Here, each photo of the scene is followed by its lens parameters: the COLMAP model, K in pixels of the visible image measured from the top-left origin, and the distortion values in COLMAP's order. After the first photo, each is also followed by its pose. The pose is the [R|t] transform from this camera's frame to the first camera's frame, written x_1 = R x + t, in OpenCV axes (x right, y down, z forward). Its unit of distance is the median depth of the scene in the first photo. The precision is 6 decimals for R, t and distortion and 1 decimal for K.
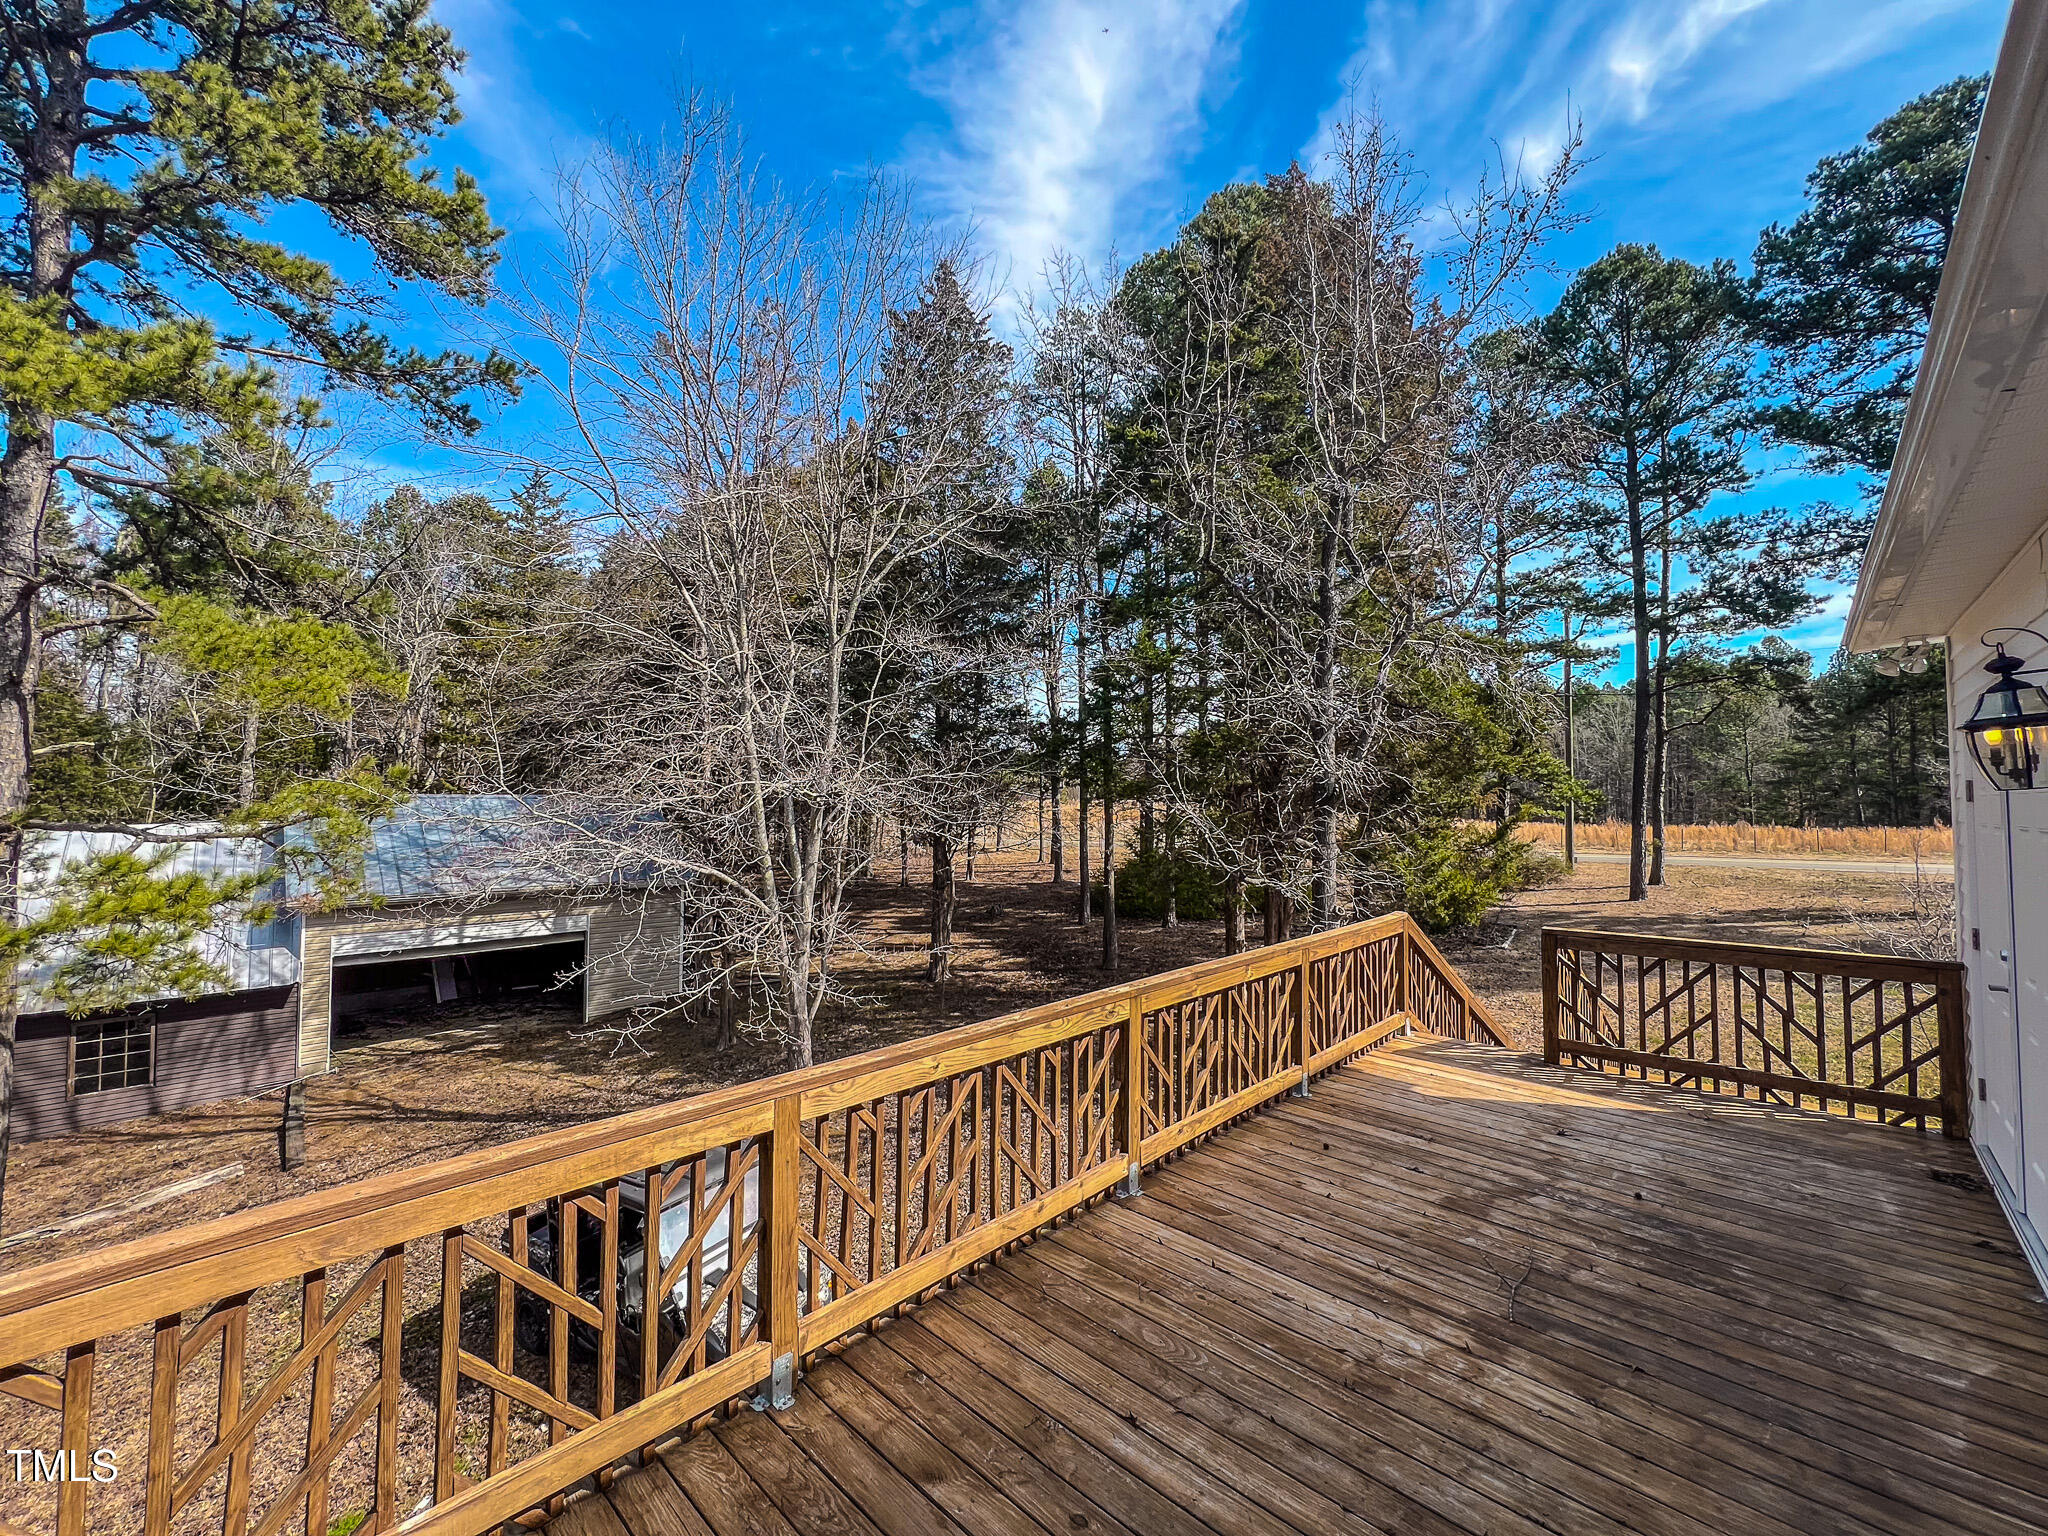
lens RADIAL K [[815.4, 0, 1023.9], [0, 815.4, 770.6], [0, 0, 1]] dist [0.002087, 0.000286]
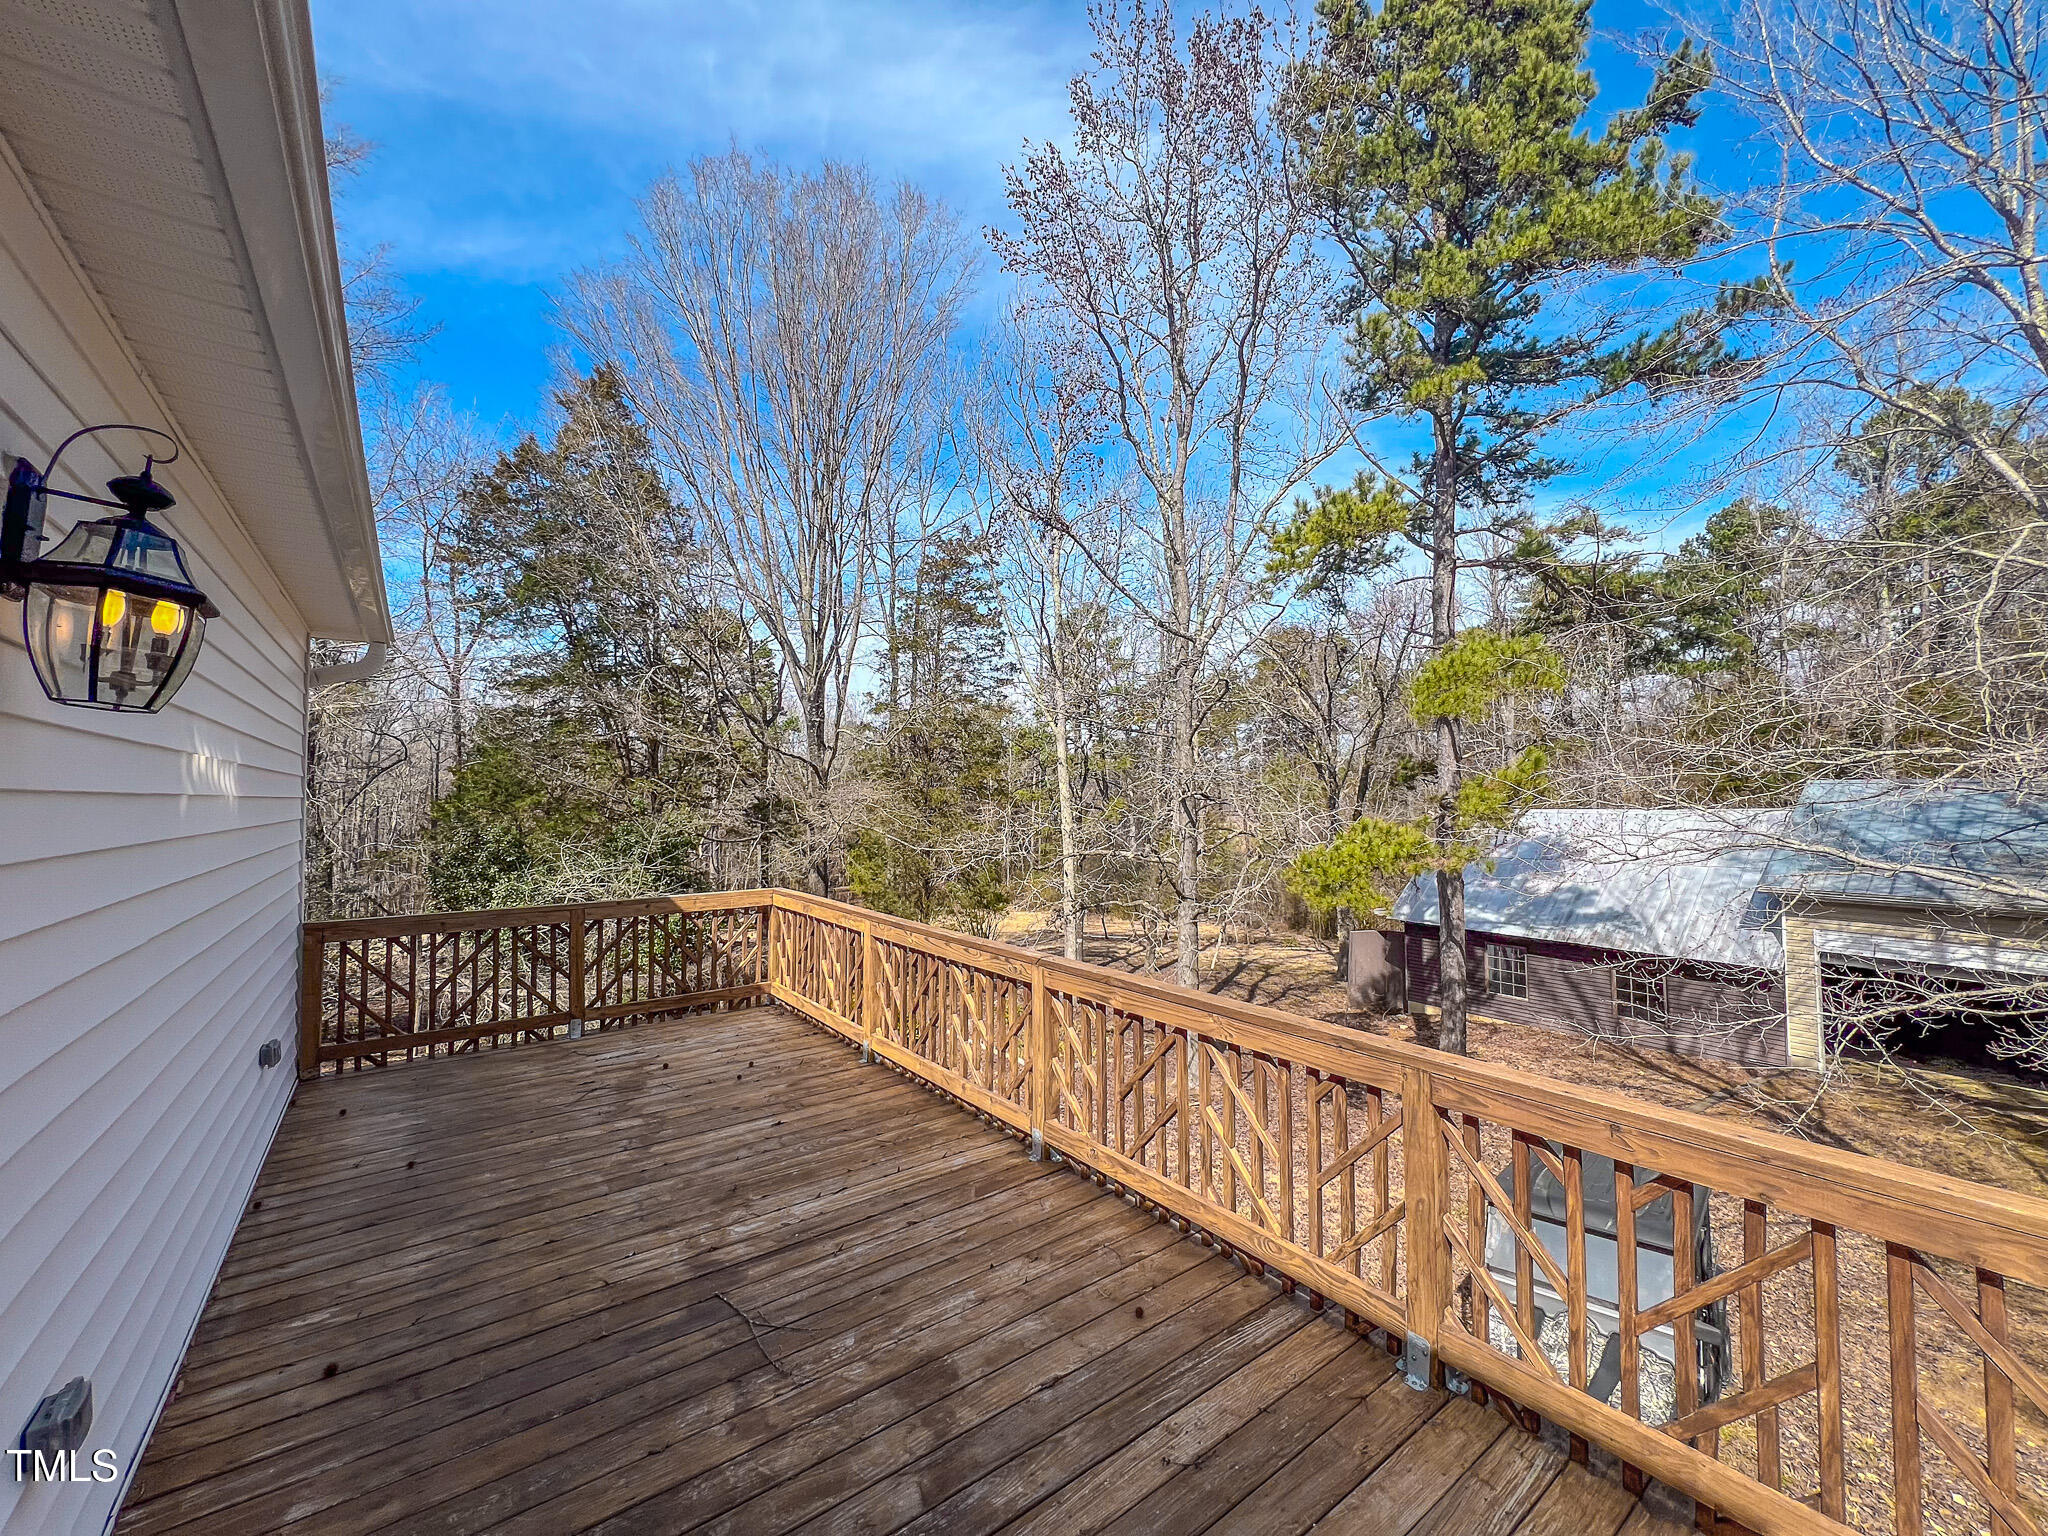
lens RADIAL K [[815.4, 0, 1025.0], [0, 815.4, 766.2], [0, 0, 1]] dist [0.002087, 0.000286]
pose [[-0.166709, -0.038697, -0.985246, 0.303275], [0.043288, 0.997979, -0.046522, 0.020674], [0.985055, -0.050405, -0.164697, 0.309941]]
